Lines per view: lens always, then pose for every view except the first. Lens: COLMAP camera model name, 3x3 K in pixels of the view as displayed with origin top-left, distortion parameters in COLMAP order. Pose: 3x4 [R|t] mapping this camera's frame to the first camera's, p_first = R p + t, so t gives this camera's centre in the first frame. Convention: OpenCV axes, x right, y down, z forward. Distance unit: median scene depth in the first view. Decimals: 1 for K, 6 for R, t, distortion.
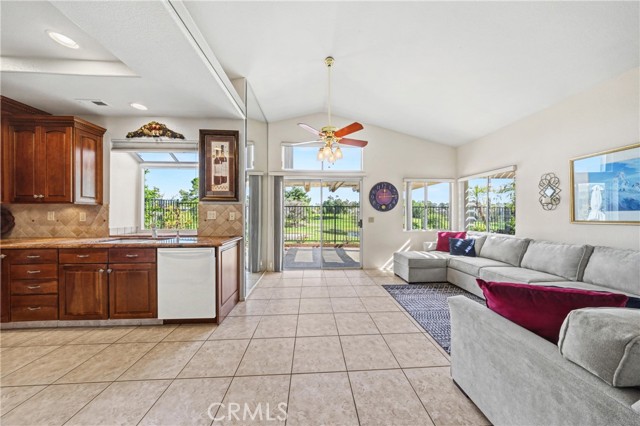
lens RADIAL K [[191.2, 0, 321.3], [0, 191.2, 215.0], [0, 0, 1]] dist [-0.004235, 0.000064]
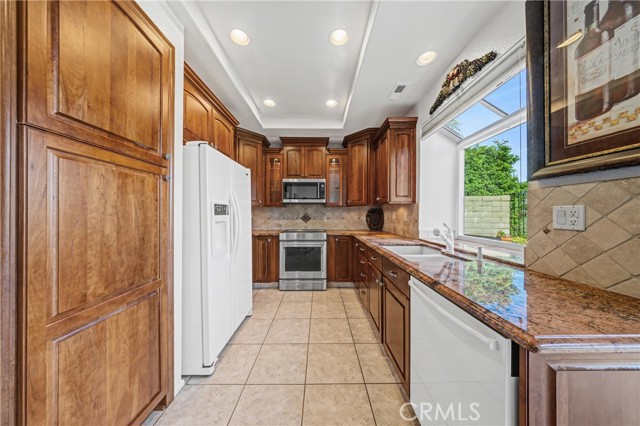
lens RADIAL K [[191.2, 0, 324.7], [0, 191.2, 213.3], [0, 0, 1]] dist [-0.004235, 0.000064]
pose [[-0.045701, -0.001534, -0.998954, -0.224553], [-0.003577, 0.999993, -0.001372, -0.003461], [0.998949, 0.003510, -0.045707, 0.597969]]
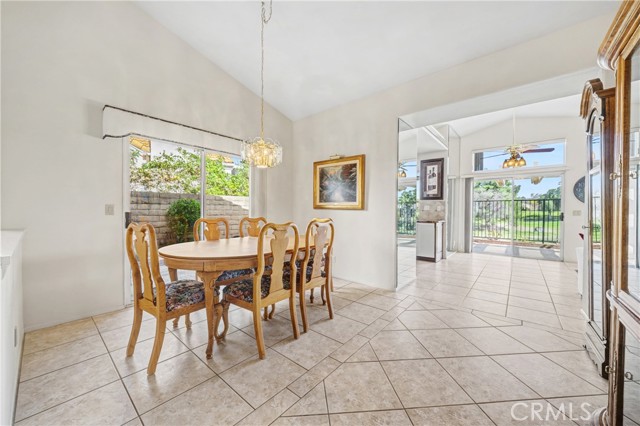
lens RADIAL K [[239.6, 0, 322.5], [0, 239.6, 212.6], [0, 0, 1]] dist [0.002461, 0.000139]
pose [[0.735985, 0.009526, -0.676931, 0.217060], [-0.008811, 0.999951, 0.004492, 0.045791], [0.676941, 0.002658, 0.736033, -1.295415]]
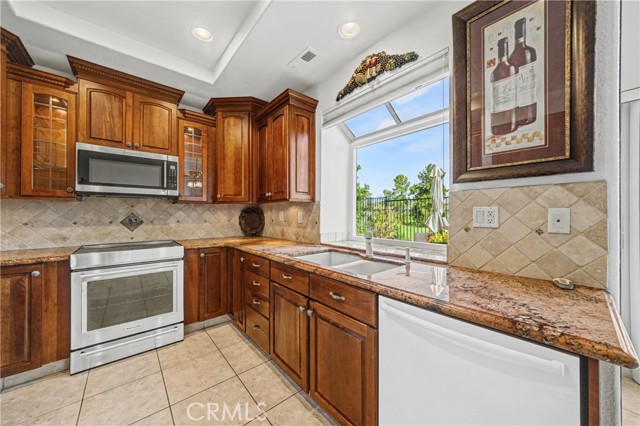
lens RADIAL K [[222.2, 0, 316.8], [0, 222.2, 214.2], [0, 0, 1]] dist [-0.003141, -0.001261]
pose [[0.601081, -0.000477, -0.799188, -0.426942], [-0.003212, 0.999990, -0.003013, -0.001156], [0.799182, 0.004378, 0.601073, 0.461752]]
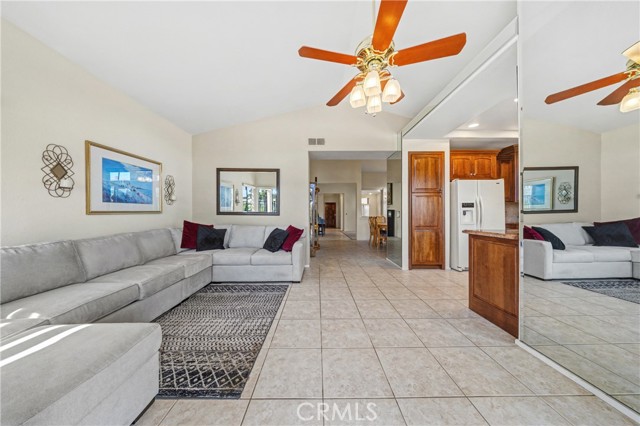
lens RADIAL K [[191.2, 0, 318.7], [0, 191.2, 213.2], [0, 0, 1]] dist [-0.004235, 0.000064]
pose [[-0.998598, 0.003205, 0.052843, 0.192721], [0.003196, 0.999995, -0.000257, 0.038984], [-0.052843, -0.000088, -0.998603, 1.710908]]
